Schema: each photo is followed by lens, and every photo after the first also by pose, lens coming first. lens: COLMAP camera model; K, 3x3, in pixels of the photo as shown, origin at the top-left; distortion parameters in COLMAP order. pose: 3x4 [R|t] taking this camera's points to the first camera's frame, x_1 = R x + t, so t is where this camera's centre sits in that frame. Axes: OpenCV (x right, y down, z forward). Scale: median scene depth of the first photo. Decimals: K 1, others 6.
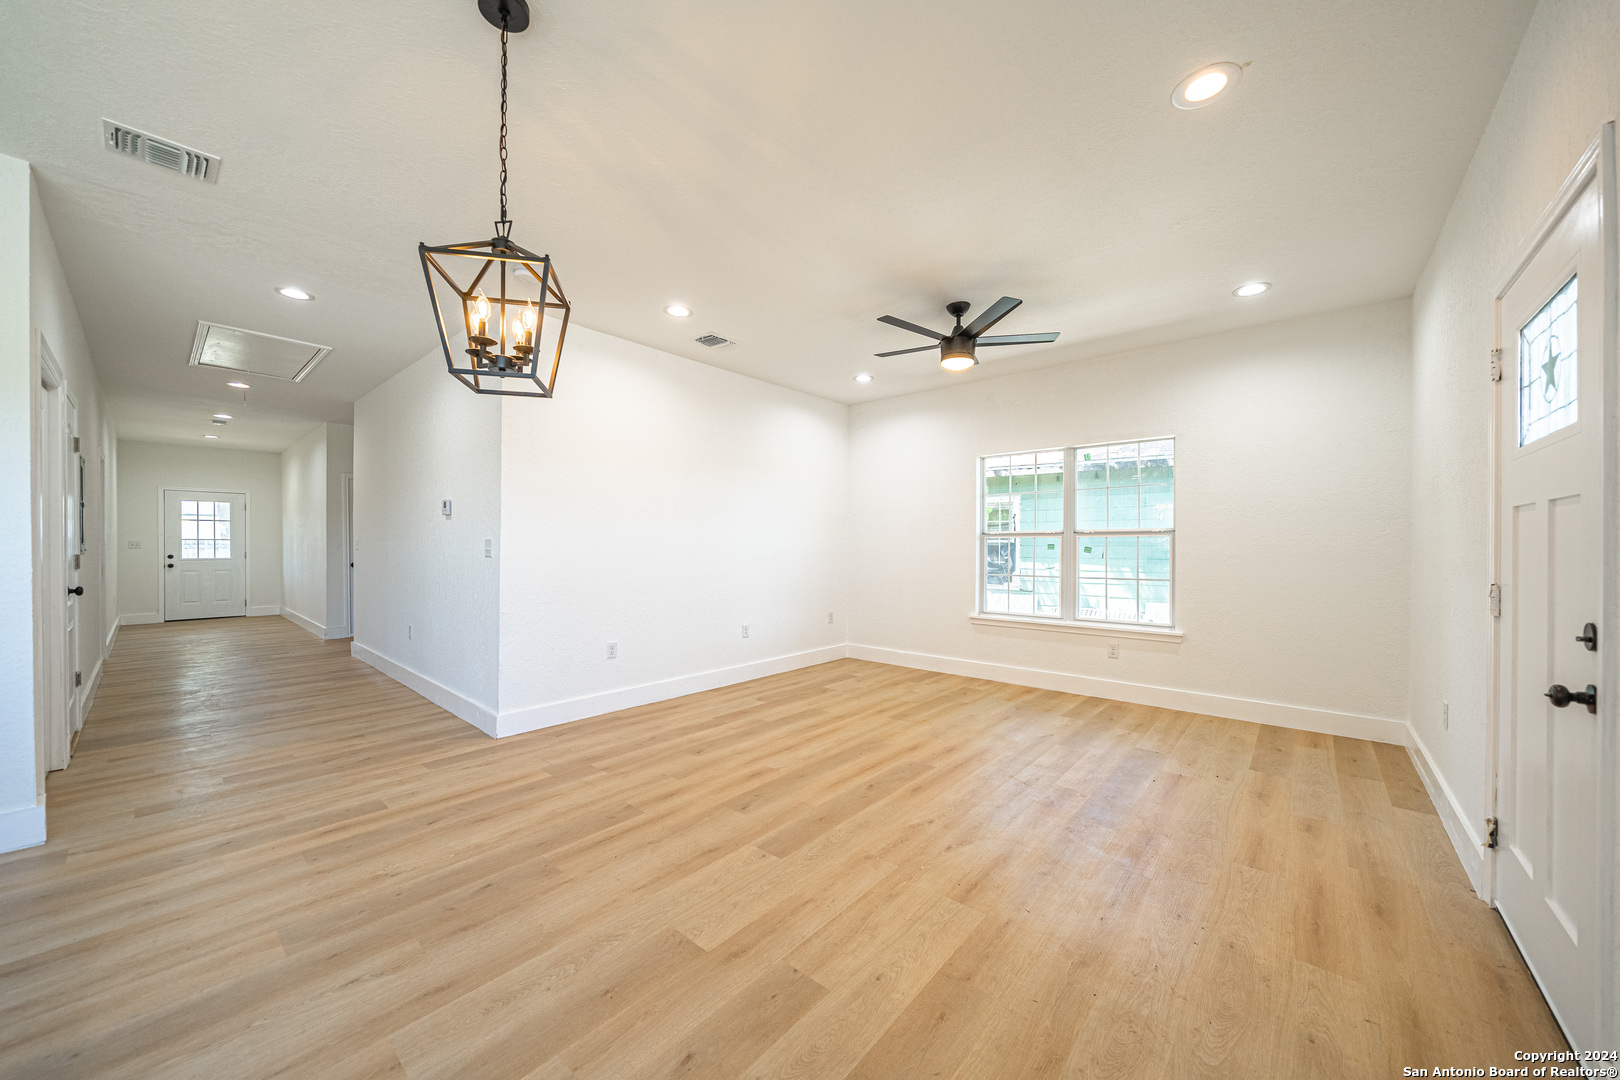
lens RADIAL K [[574.2, 0, 803.0], [0, 574.2, 545.6], [0, 0, 1]] dist [0.000778, 0.000202]
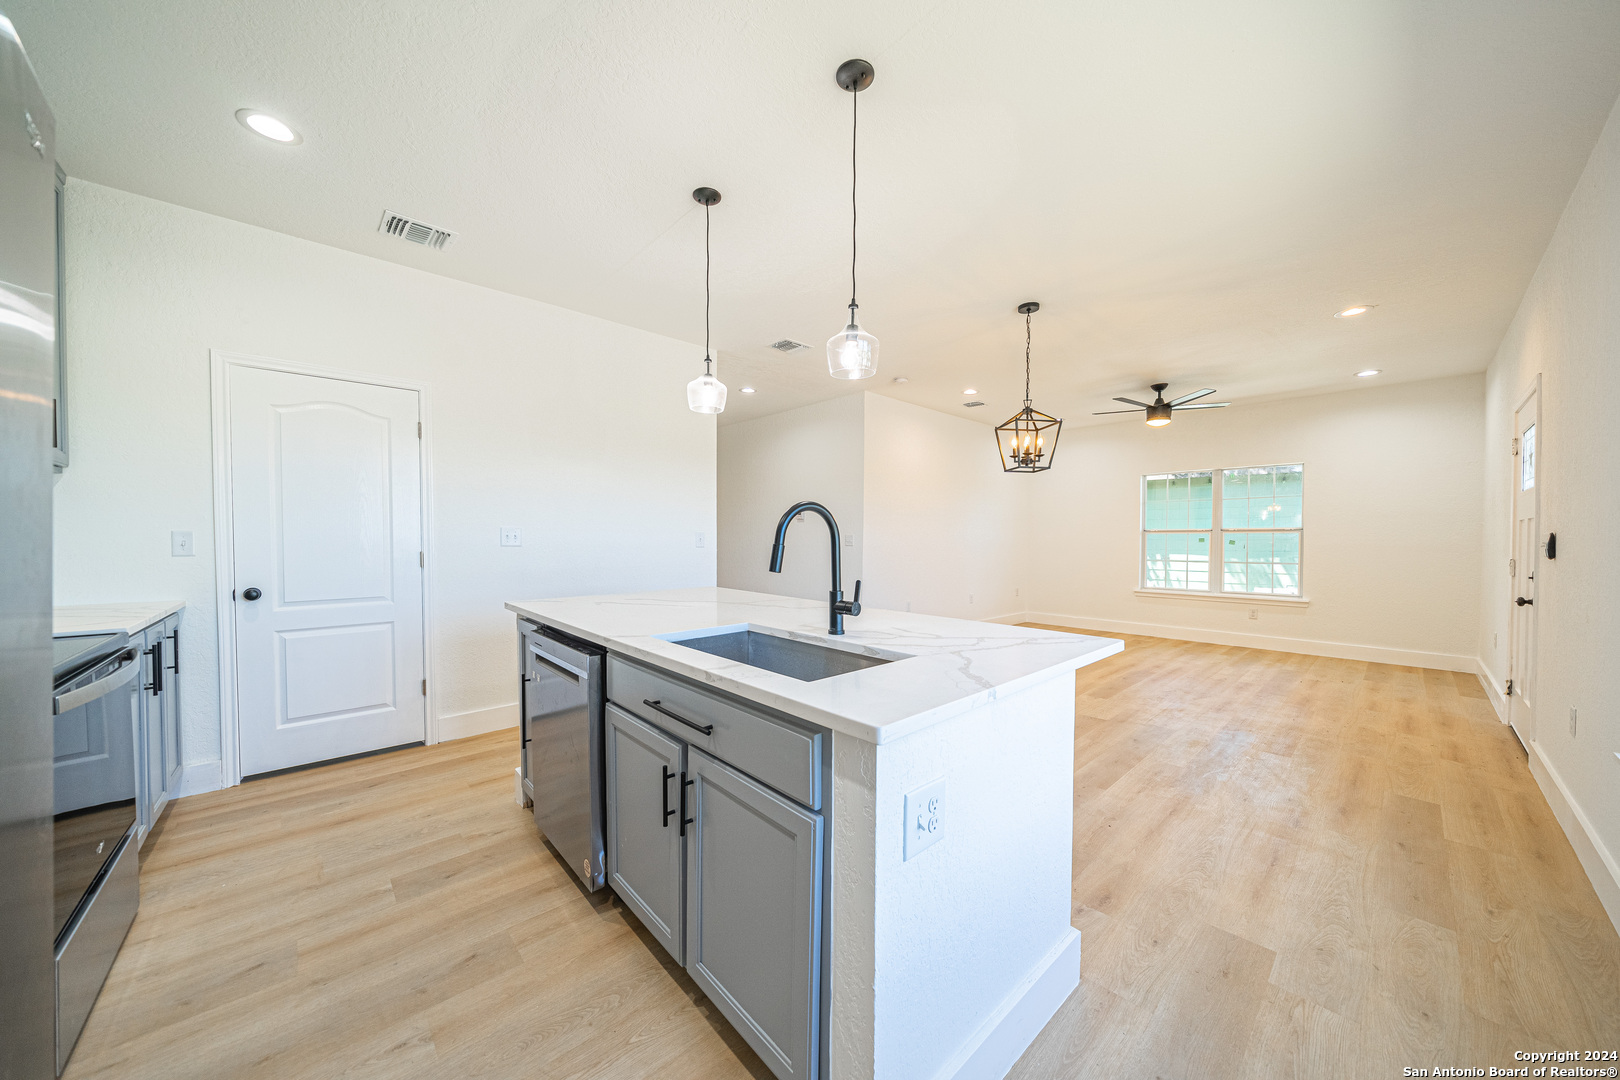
lens RADIAL K [[546.1, 0, 816.6], [0, 546.1, 545.9], [0, 0, 1]] dist [0.003186, -0.000049]
pose [[0.995083, 0.001770, -0.099033, -0.481638], [-0.000608, 0.999931, 0.011767, 0.000477], [0.099047, -0.011649, 0.995015, -0.544439]]
